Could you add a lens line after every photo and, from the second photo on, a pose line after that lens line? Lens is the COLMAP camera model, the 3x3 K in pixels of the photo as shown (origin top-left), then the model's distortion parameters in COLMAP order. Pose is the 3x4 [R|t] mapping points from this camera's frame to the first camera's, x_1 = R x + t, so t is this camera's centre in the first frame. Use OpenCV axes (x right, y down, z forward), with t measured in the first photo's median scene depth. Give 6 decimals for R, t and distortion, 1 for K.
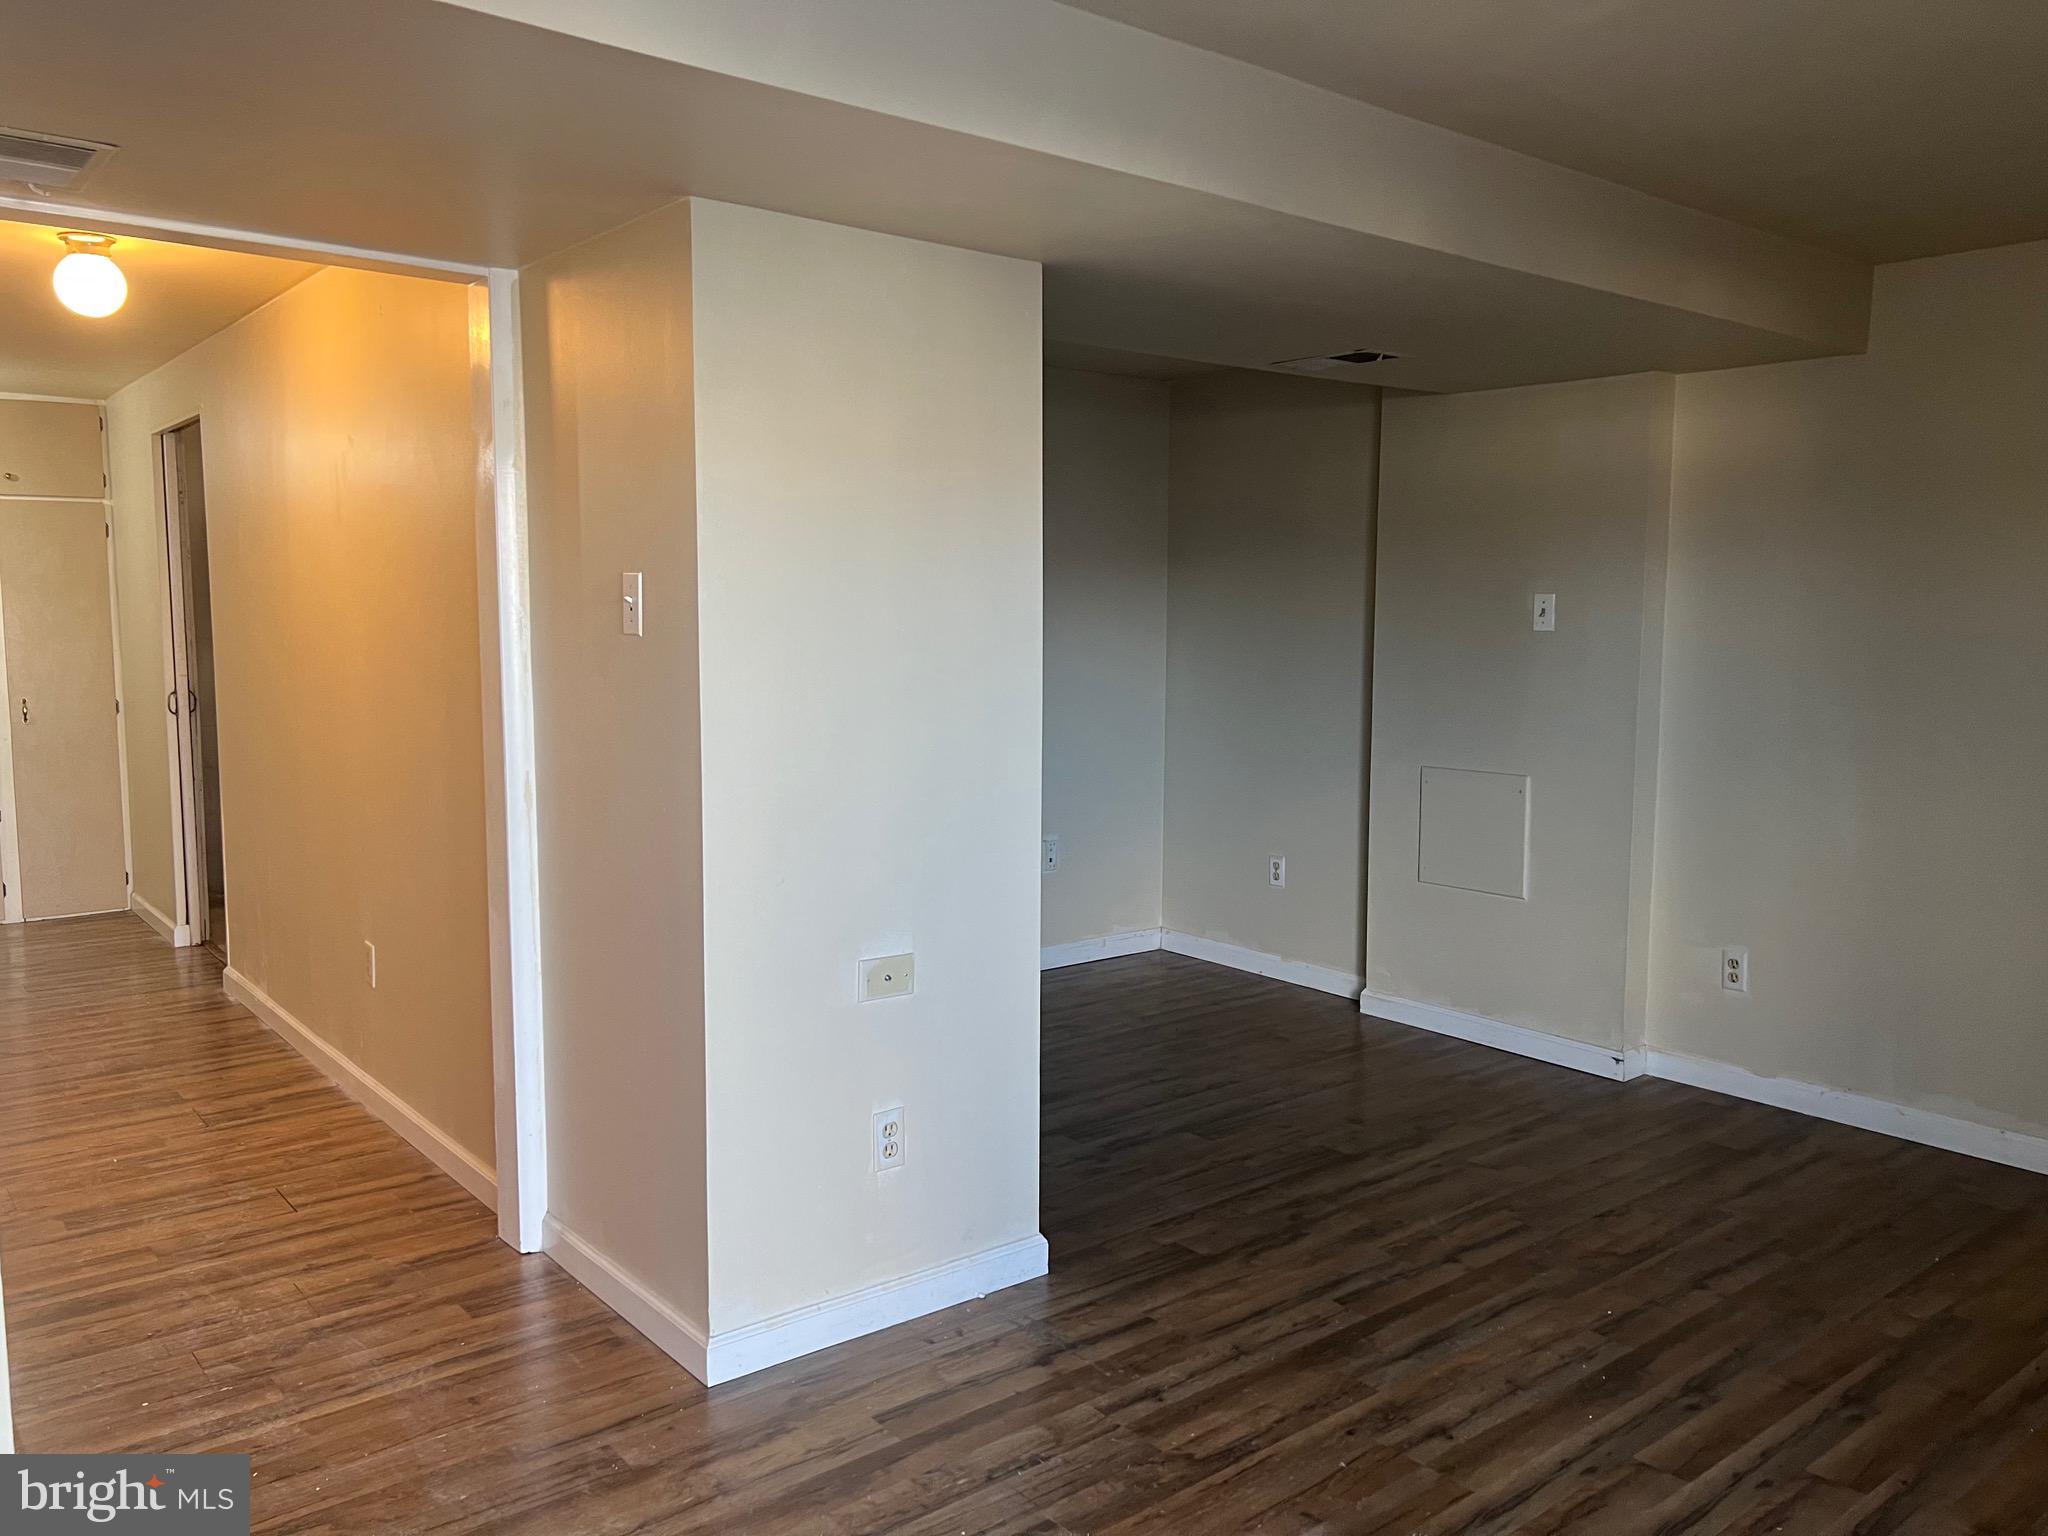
lens RADIAL K [[1560.9, 0, 1014.0], [0, 1560.9, 771.1], [0, 0, 1]] dist [0.045027, -0.047661]
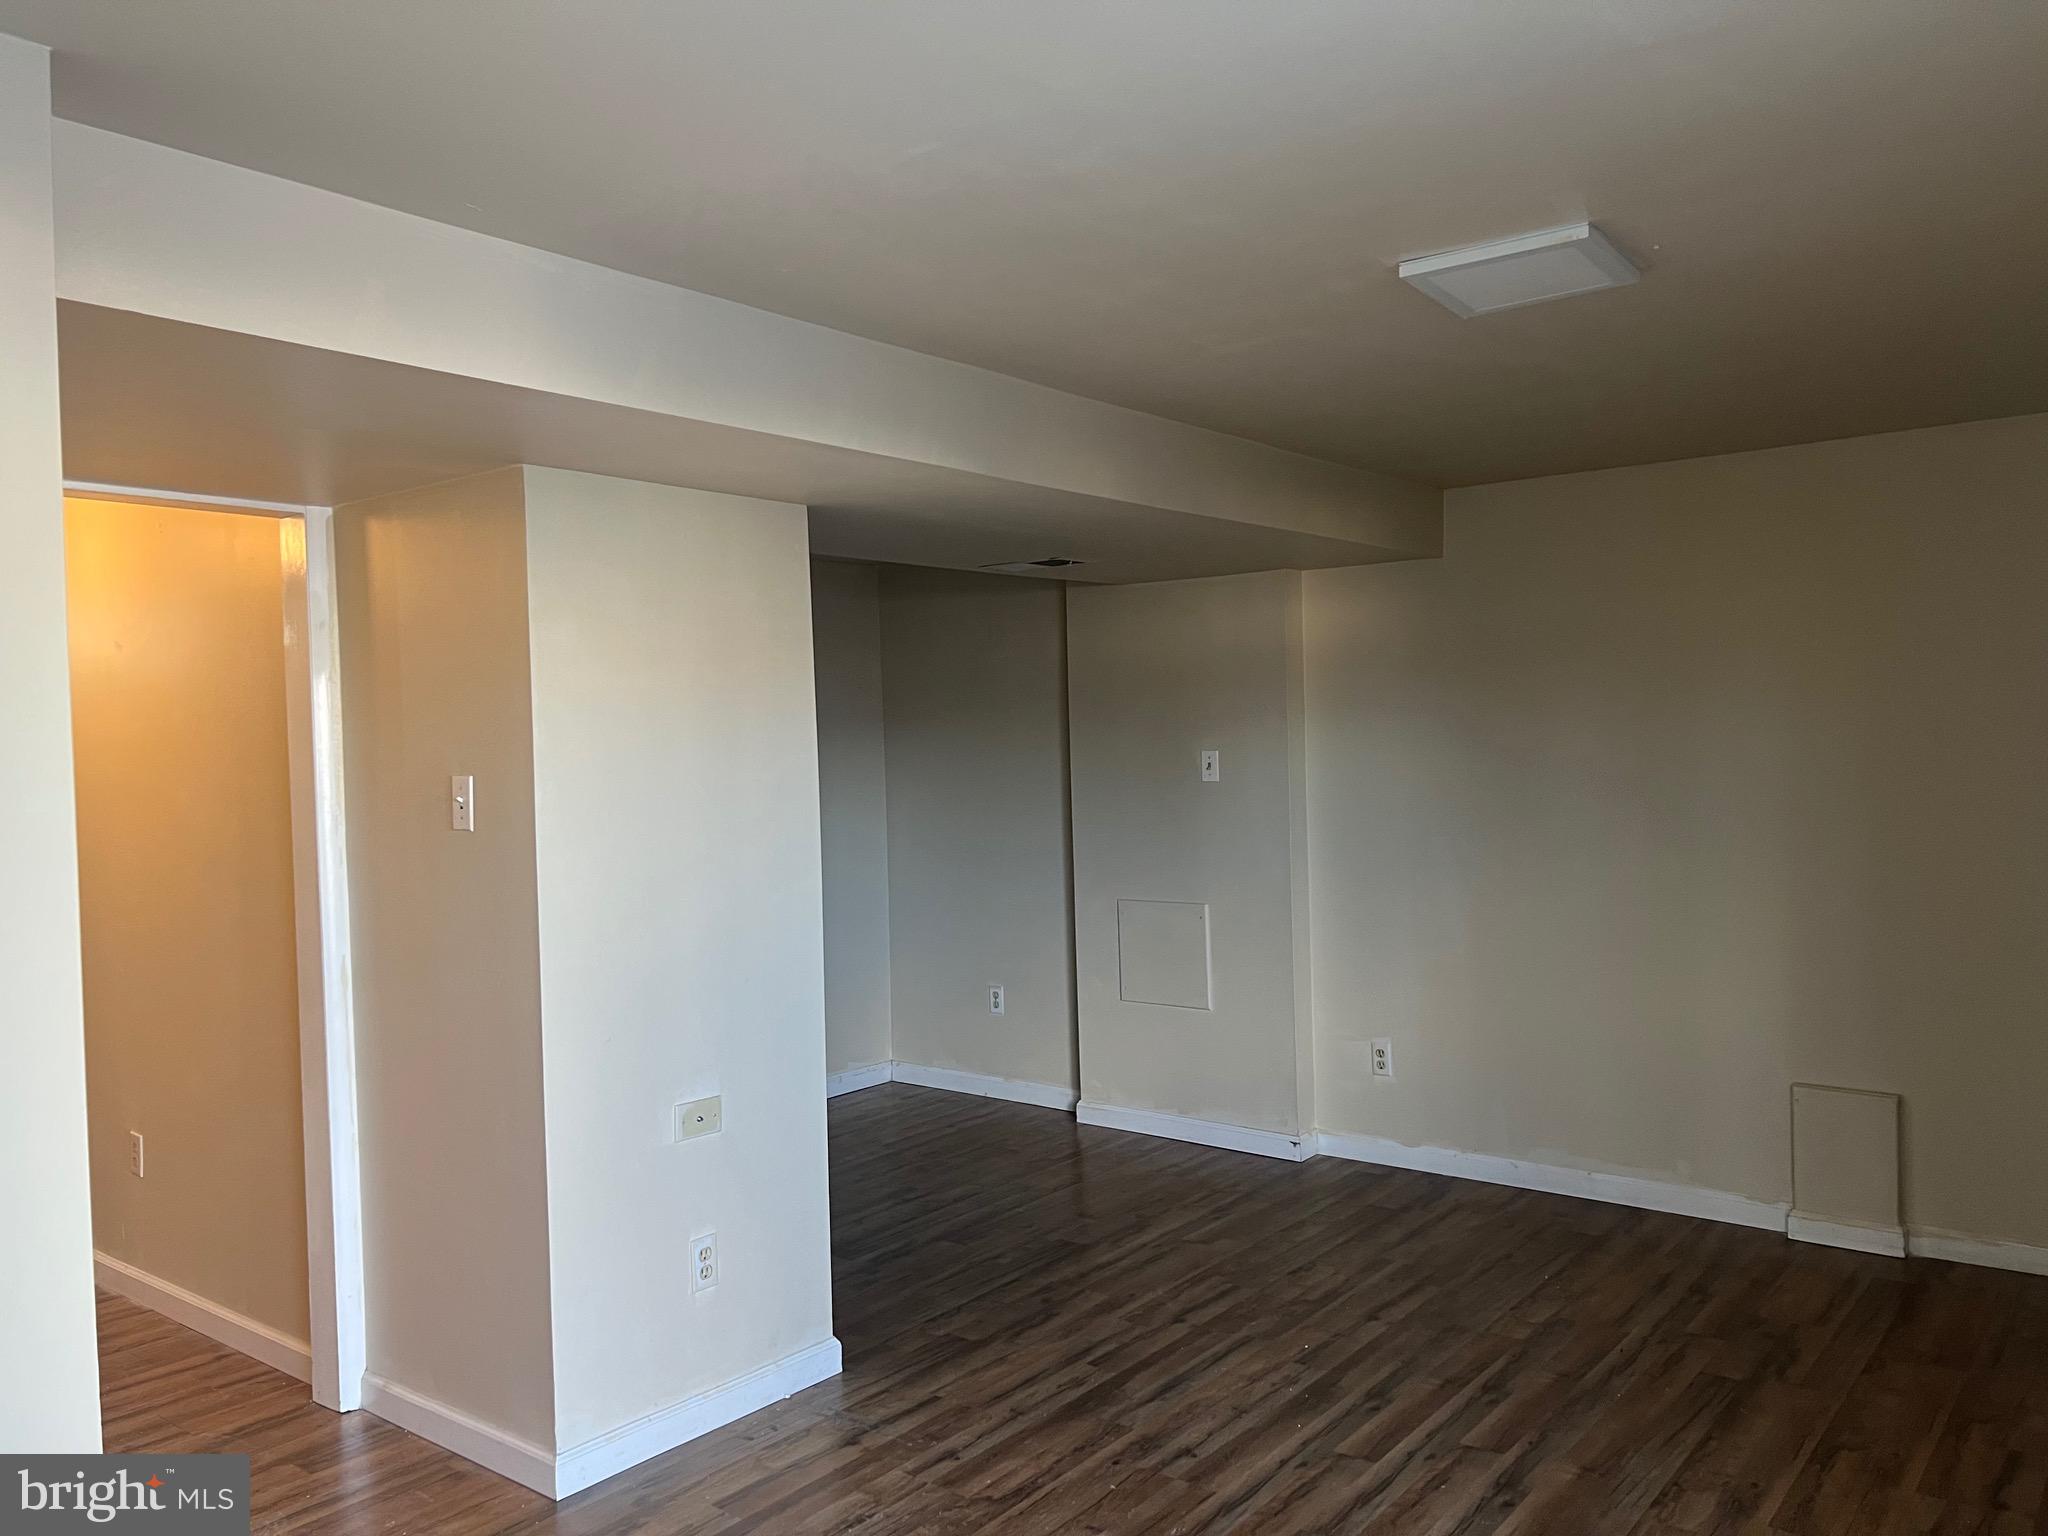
lens RADIAL K [[1560.9, 0, 1022.6], [0, 1560.9, 783.4], [0, 0, 1]] dist [0.045027, -0.047661]
pose [[0.976245, -0.037133, 0.213463, -0.077381], [0.053764, 0.995908, -0.072641, -0.014130], [-0.209892, 0.082392, 0.974247, -0.170233]]
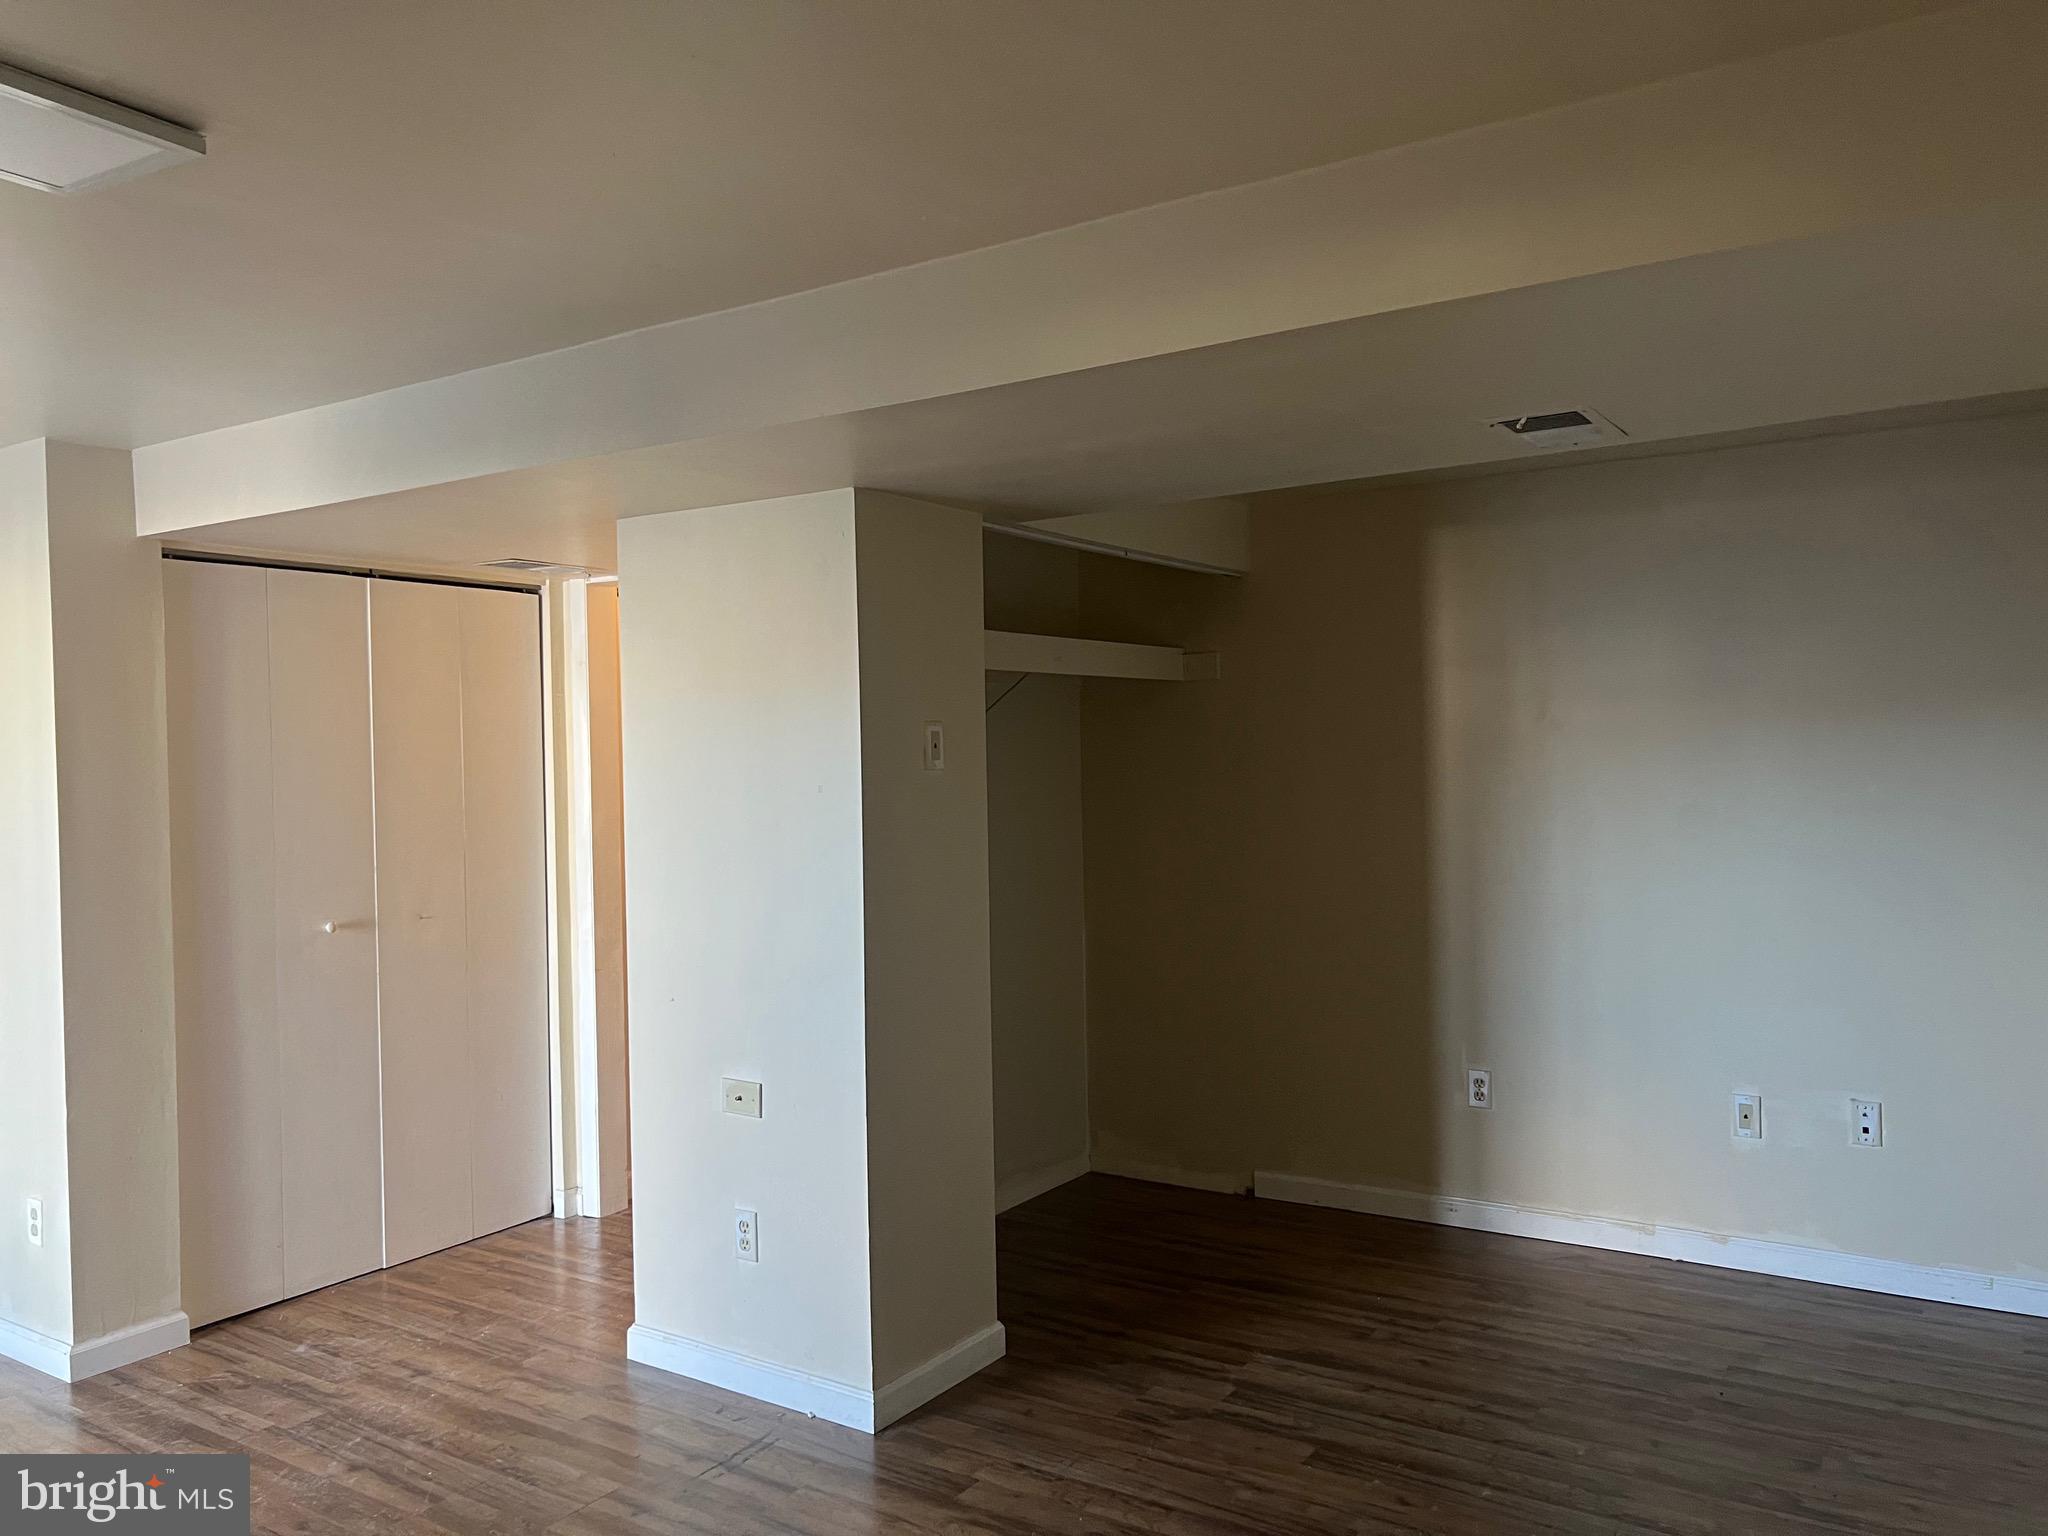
lens RADIAL K [[1560.9, 0, 1018.1], [0, 1560.9, 777.2], [0, 0, 1]] dist [0.045027, -0.047661]
pose [[0.286253, 0.004122, -0.958145, 1.040355], [-0.078905, 0.996696, -0.019285, -0.100178], [0.954900, 0.081123, 0.285632, 0.756644]]
